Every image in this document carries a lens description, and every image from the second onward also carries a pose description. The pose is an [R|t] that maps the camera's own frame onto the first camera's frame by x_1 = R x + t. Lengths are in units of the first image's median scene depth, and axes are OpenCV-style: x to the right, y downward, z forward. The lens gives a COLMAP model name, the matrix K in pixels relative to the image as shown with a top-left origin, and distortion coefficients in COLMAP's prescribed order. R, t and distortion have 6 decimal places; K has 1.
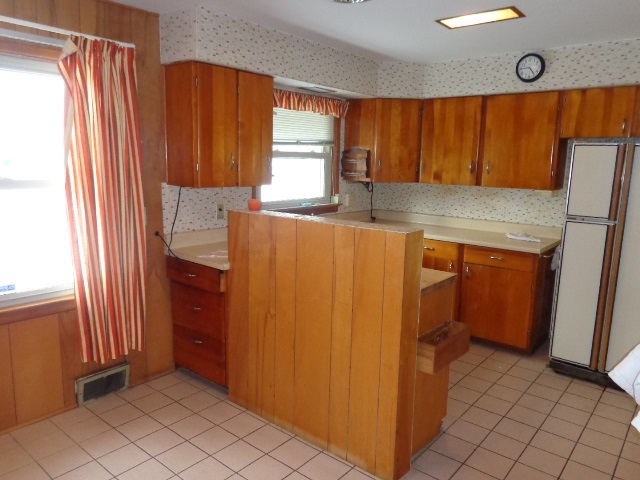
lens RADIAL K [[480.9, 0, 319.8], [0, 480.9, 241.0], [0, 0, 1]] dist [-0.001945, 0.000282]
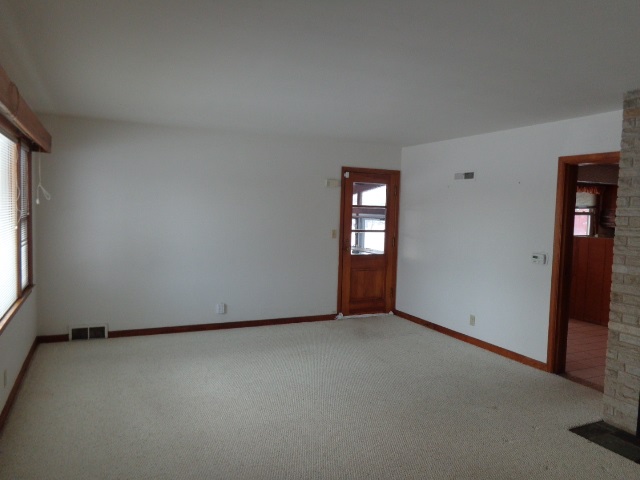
lens RADIAL K [[480.9, 0, 321.0], [0, 480.9, 238.5], [0, 0, 1]] dist [-0.001945, 0.000282]
pose [[0.904086, 0.034650, -0.425944, -0.157643], [-0.081698, 0.992338, -0.092682, 0.208164], [0.419469, 0.118592, 0.899990, -1.300075]]
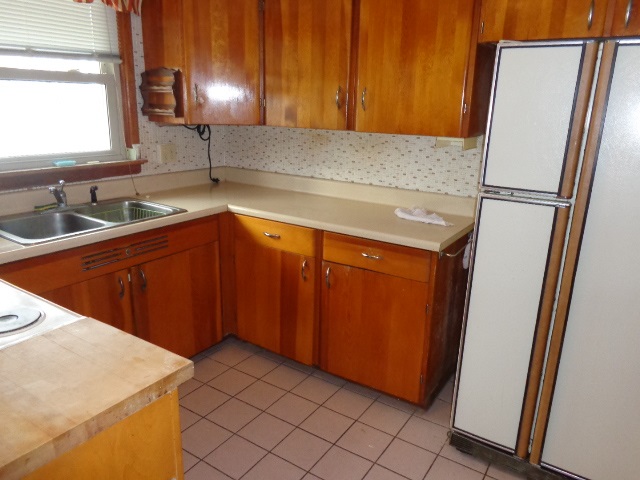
lens RADIAL K [[480.9, 0, 322.5], [0, 480.9, 241.1], [0, 0, 1]] dist [-0.001945, 0.000282]
pose [[0.993575, -0.026811, 0.109954, 0.228675], [0.014405, 0.993591, 0.112112, -0.046027], [-0.112255, -0.109808, 0.987594, 0.403093]]
